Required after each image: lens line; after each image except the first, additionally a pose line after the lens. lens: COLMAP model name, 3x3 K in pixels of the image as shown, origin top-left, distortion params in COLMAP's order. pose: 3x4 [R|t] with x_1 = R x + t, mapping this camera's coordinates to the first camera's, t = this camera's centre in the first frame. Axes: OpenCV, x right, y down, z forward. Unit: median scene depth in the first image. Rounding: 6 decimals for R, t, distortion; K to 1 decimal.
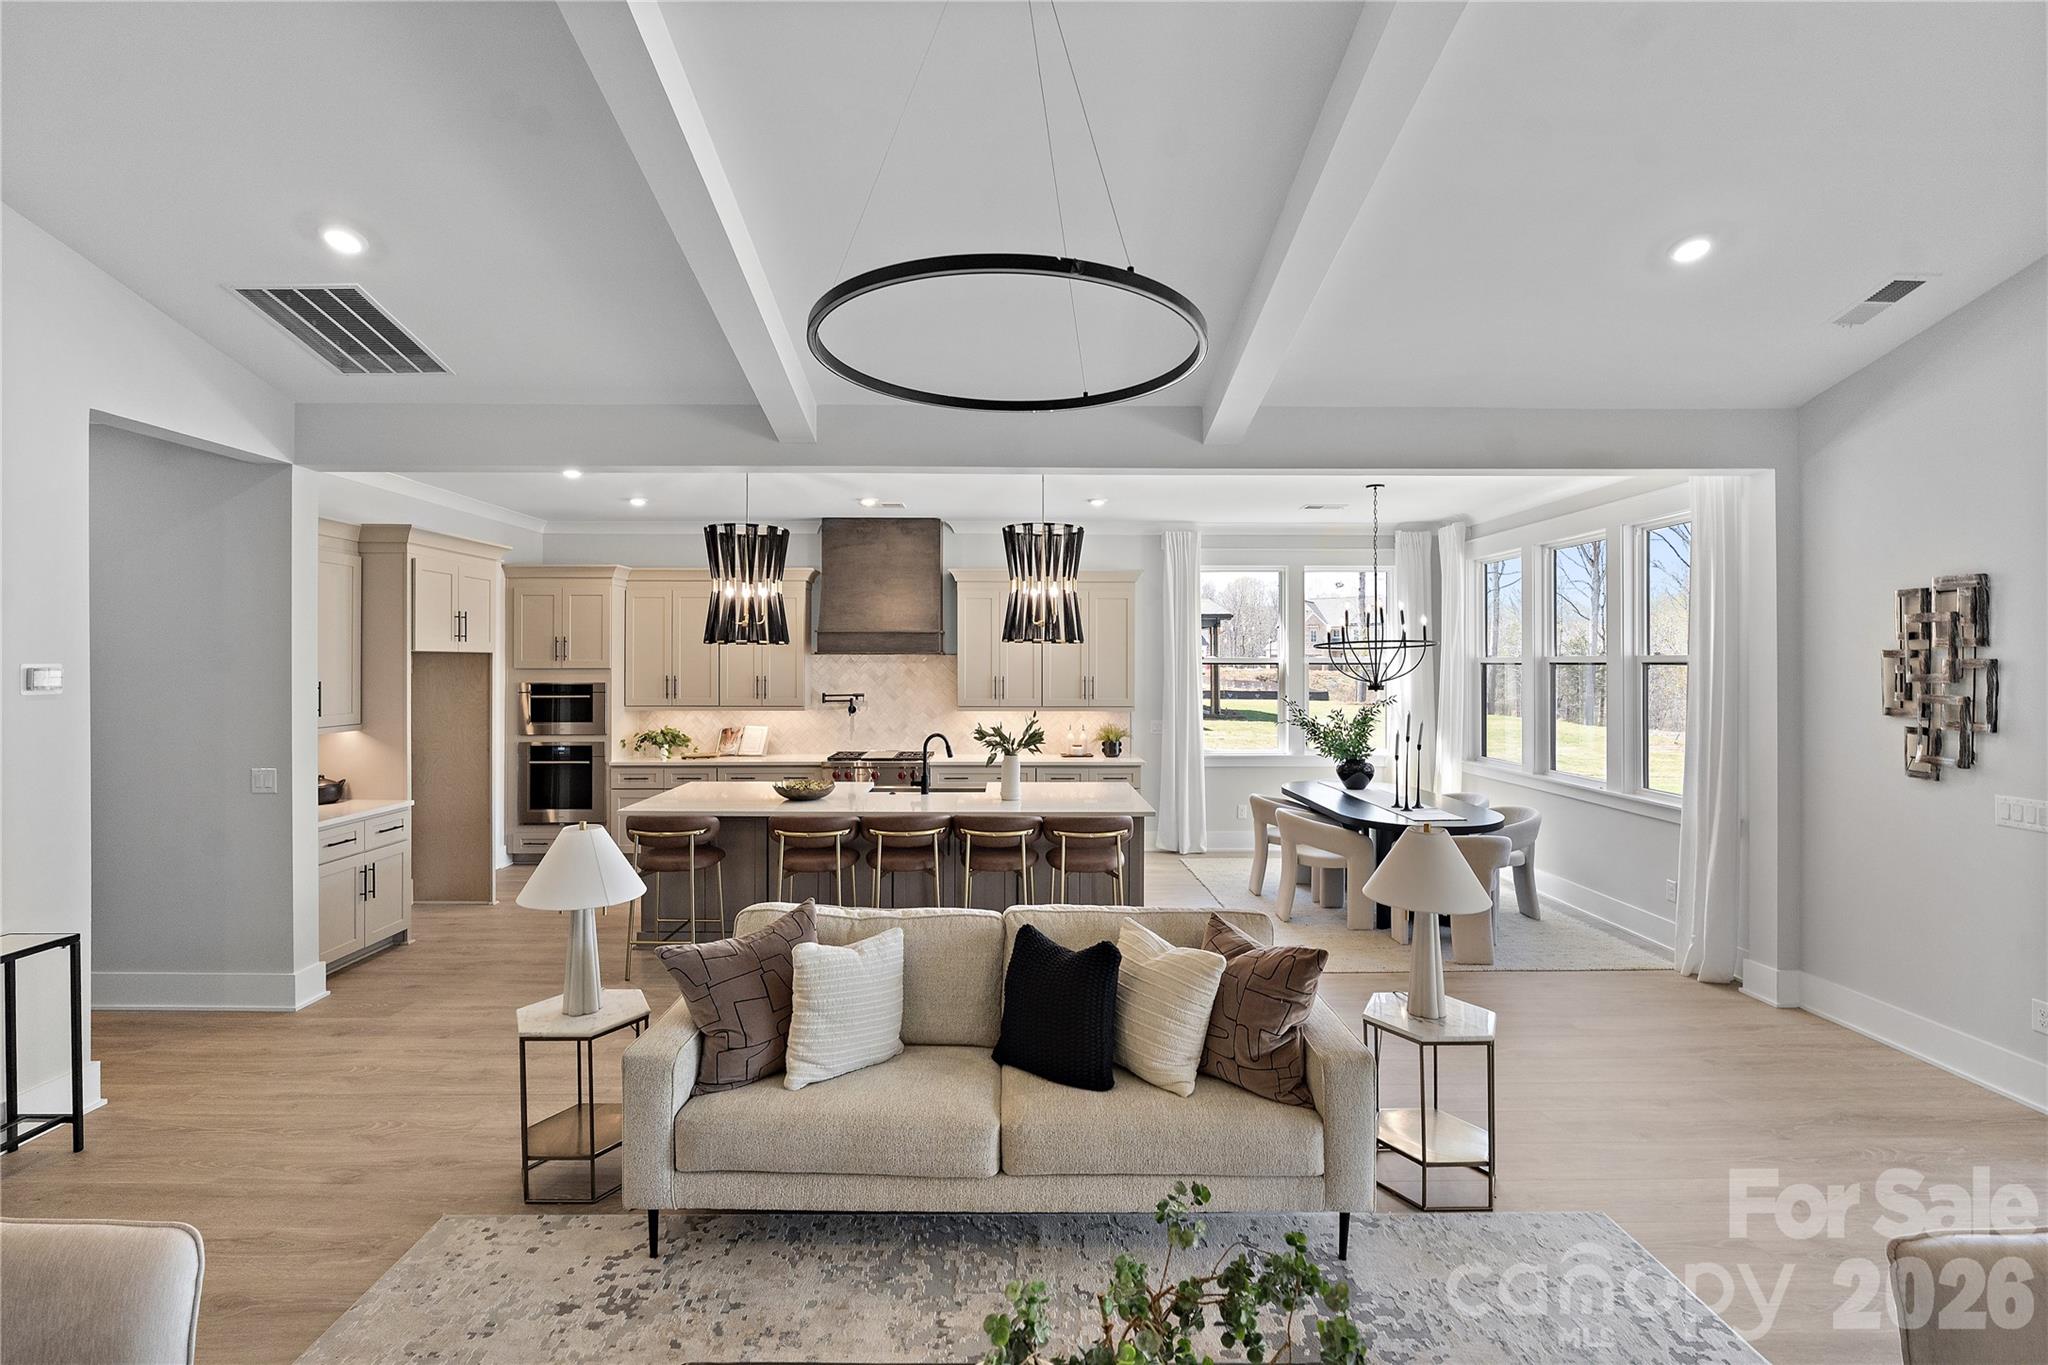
lens RADIAL K [[932.1, 0, 1020.1], [0, 932.1, 661.3], [0, 0, 1]] dist [-0.010484, 0.000226]
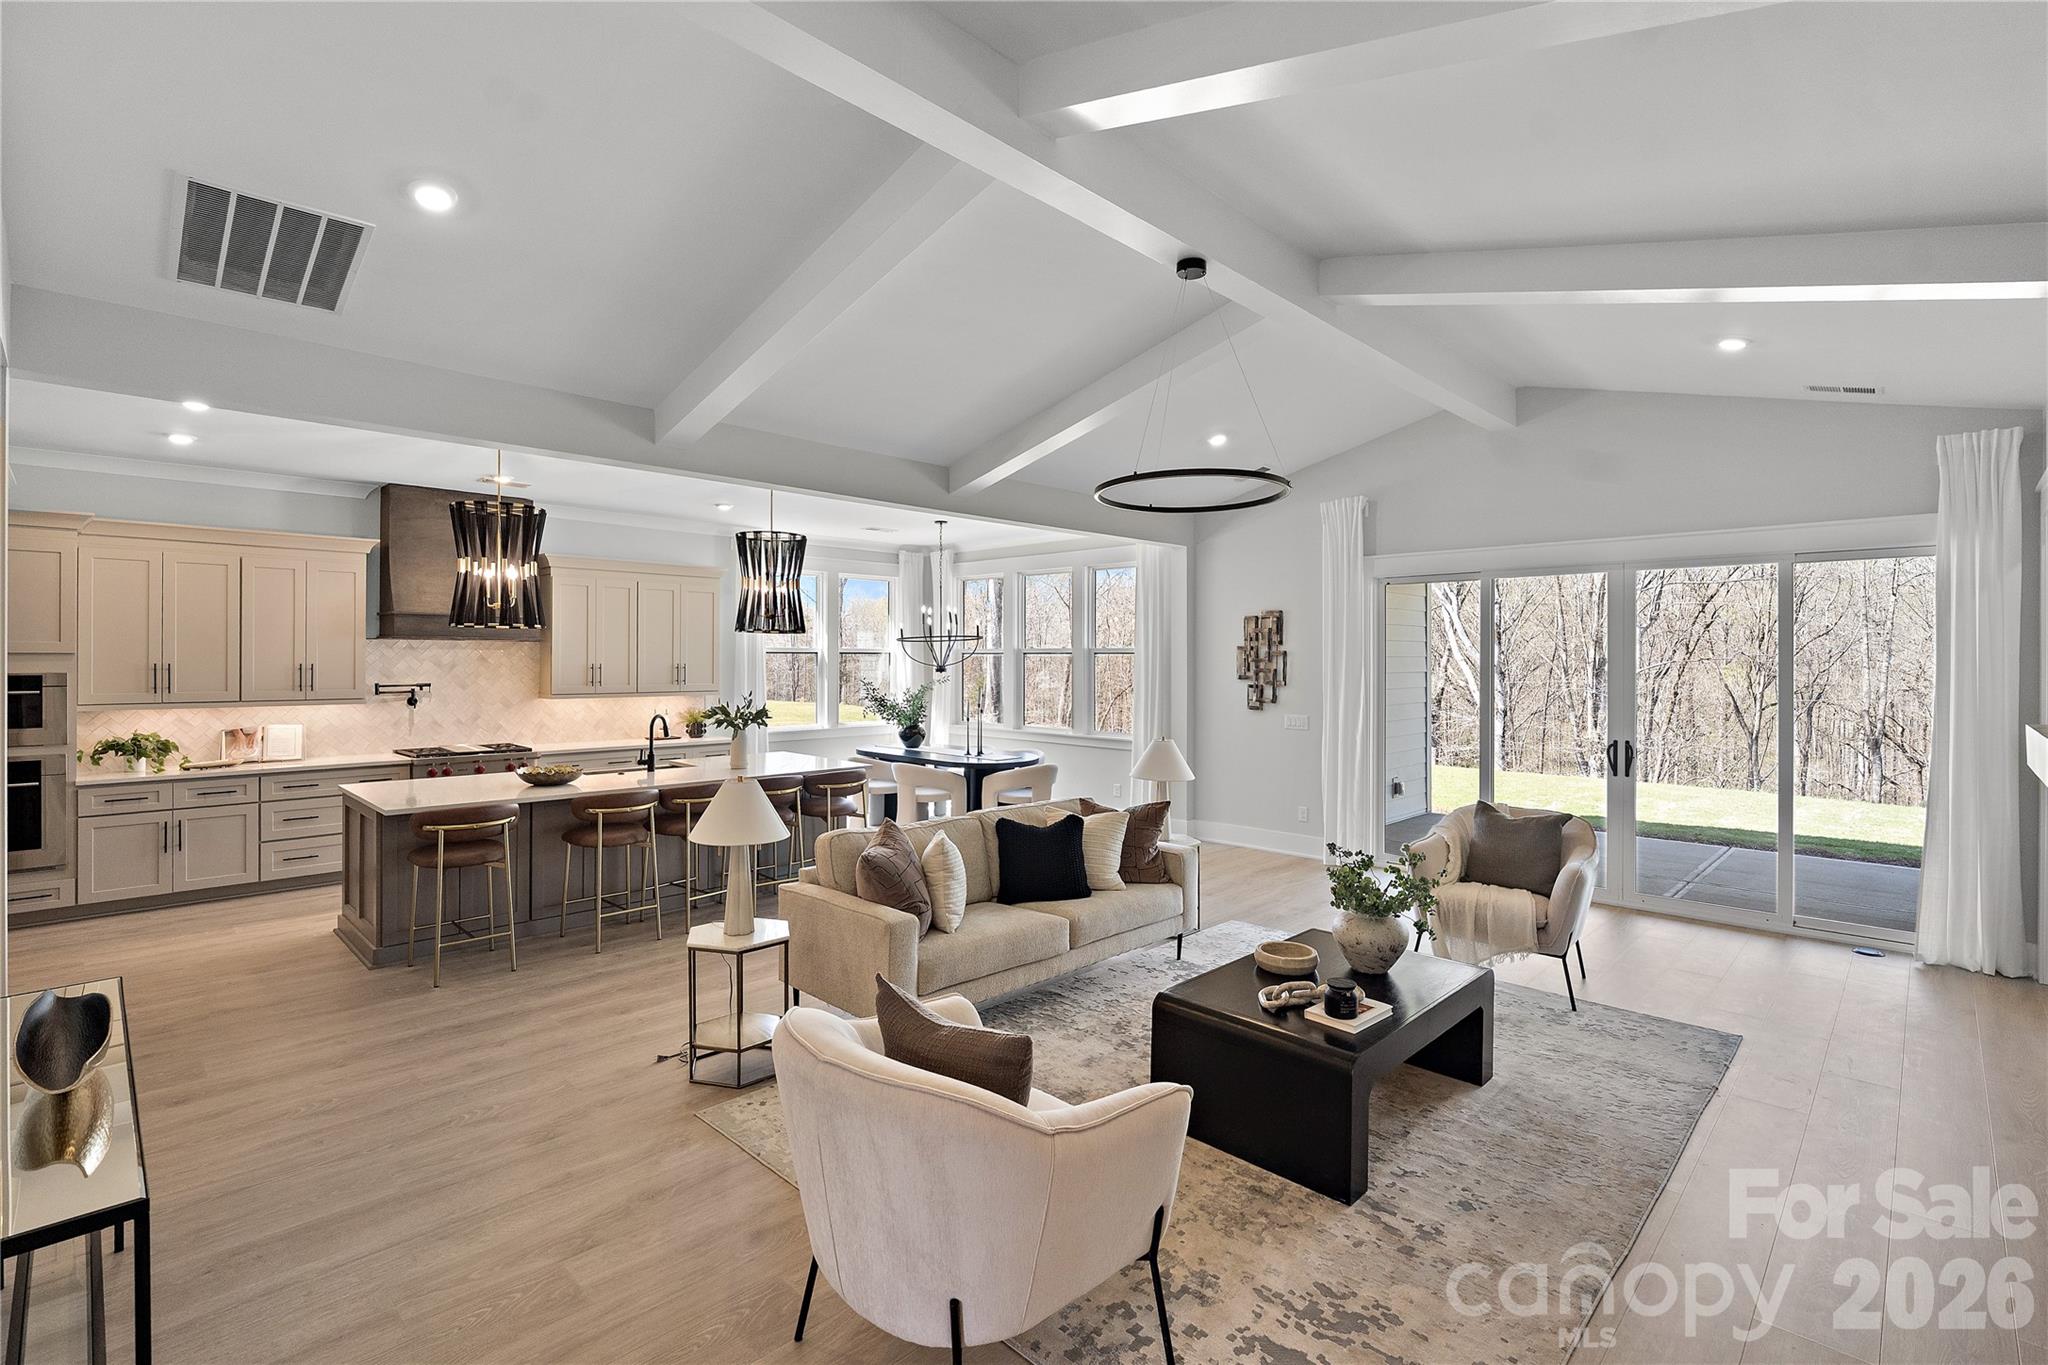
lens RADIAL K [[932.1, 0, 1022.8], [0, 932.1, 662.4], [0, 0, 1]] dist [-0.010484, 0.000226]
pose [[0.707759, -0.001756, 0.706451, -0.507136], [-0.004798, 0.999962, 0.007293, 0.006498], [-0.706437, -0.008551, 0.707724, -0.054399]]
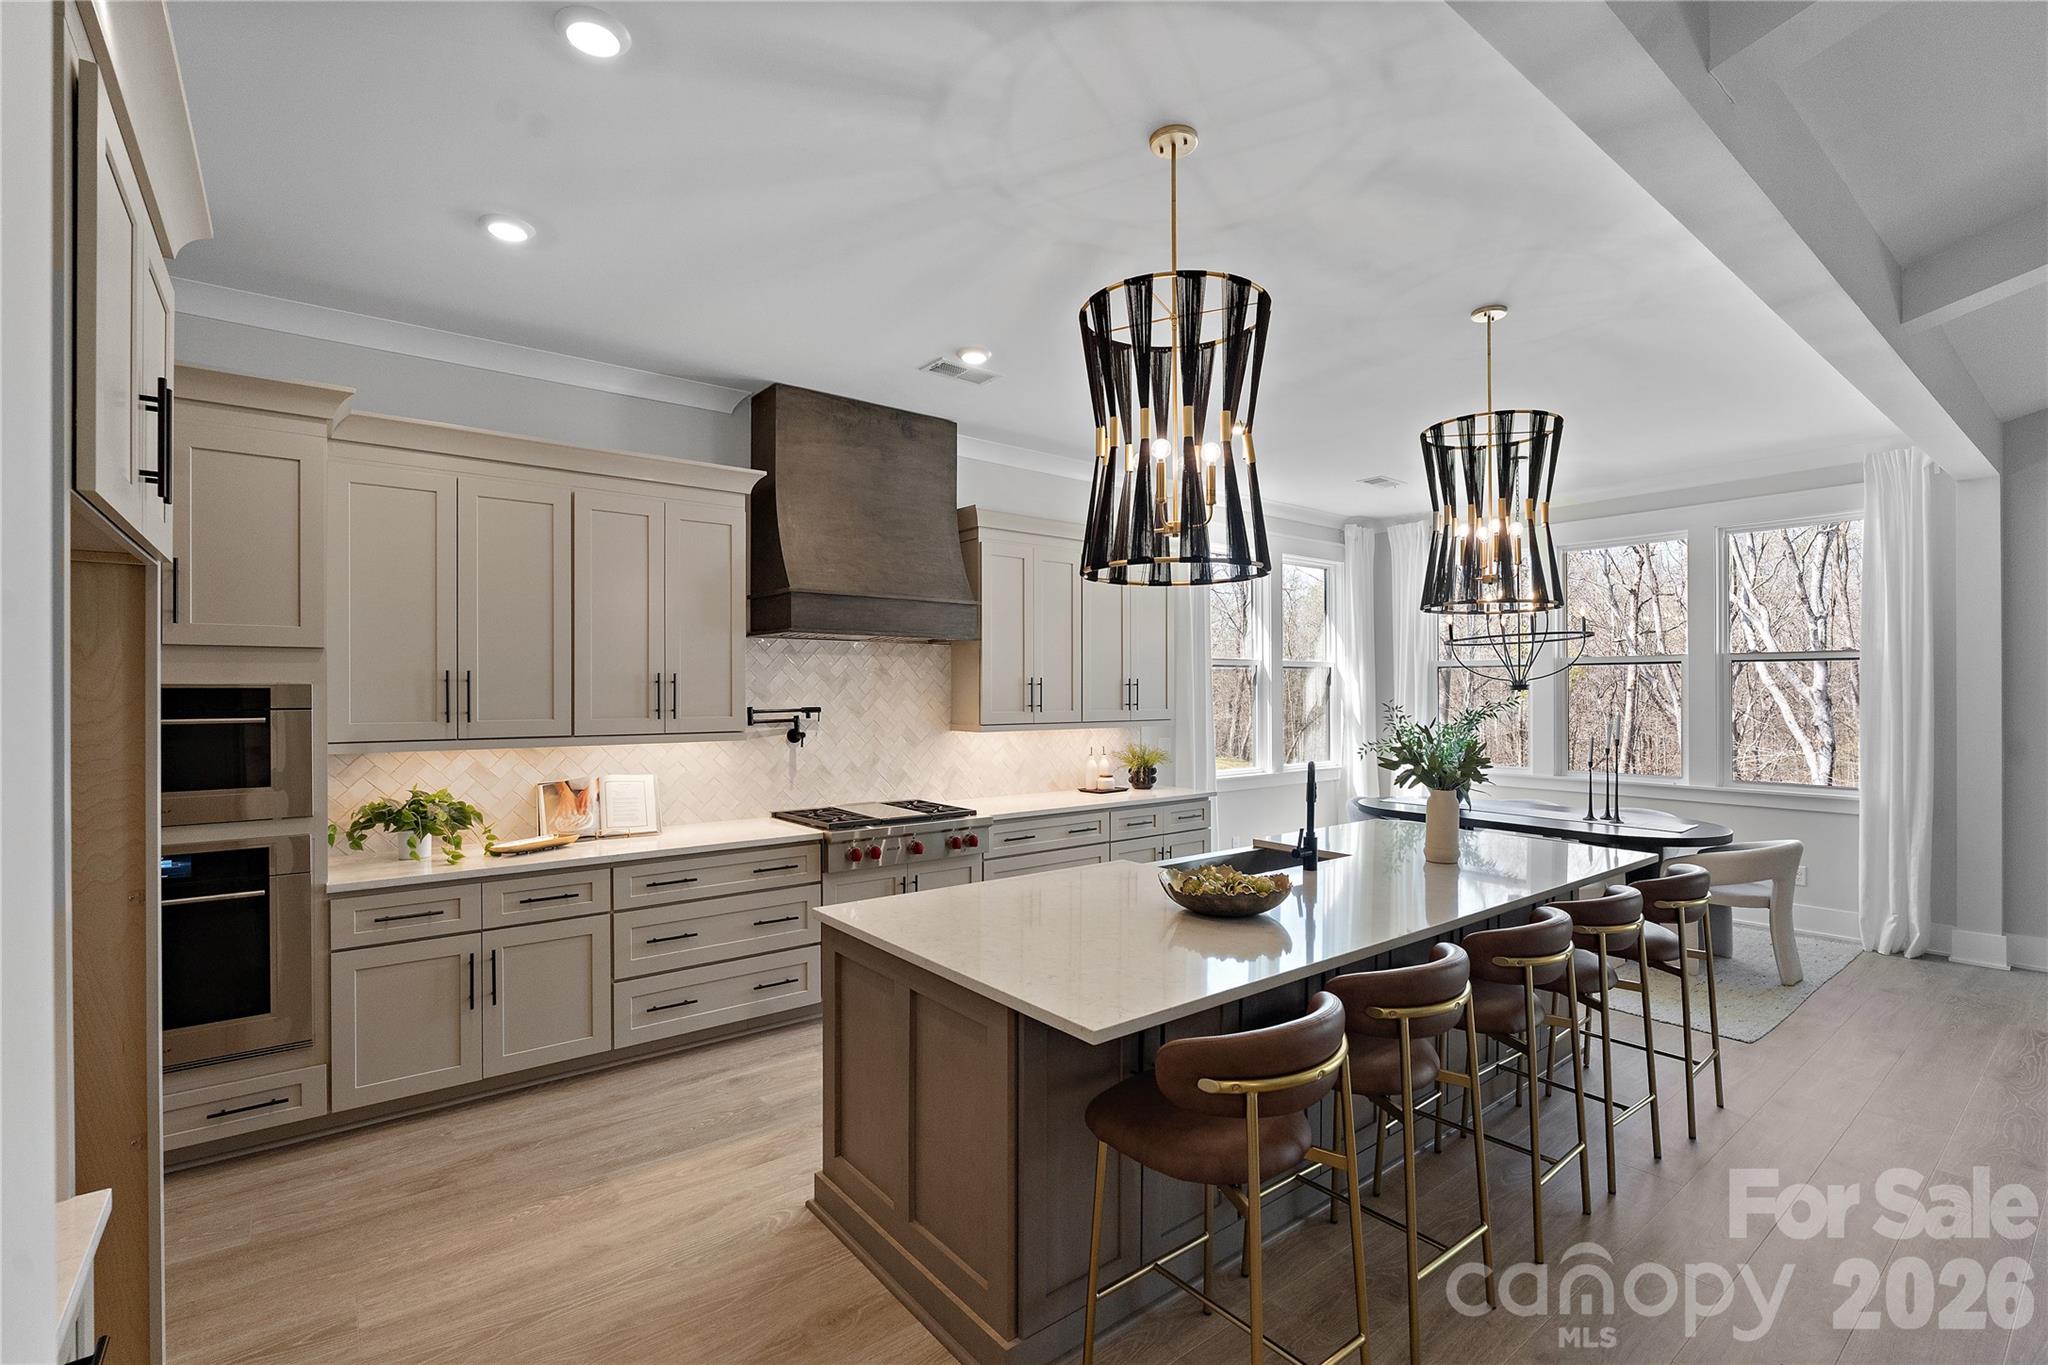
lens RADIAL K [[932.1, 0, 1034.9], [0, 932.1, 694.1], [0, 0, 1]] dist [-0.010484, 0.000226]
pose [[0.787339, -0.004108, 0.616507, -0.531888], [-0.000224, 0.999976, 0.006950, 0.028864], [-0.616521, -0.005611, 0.787319, 0.598567]]
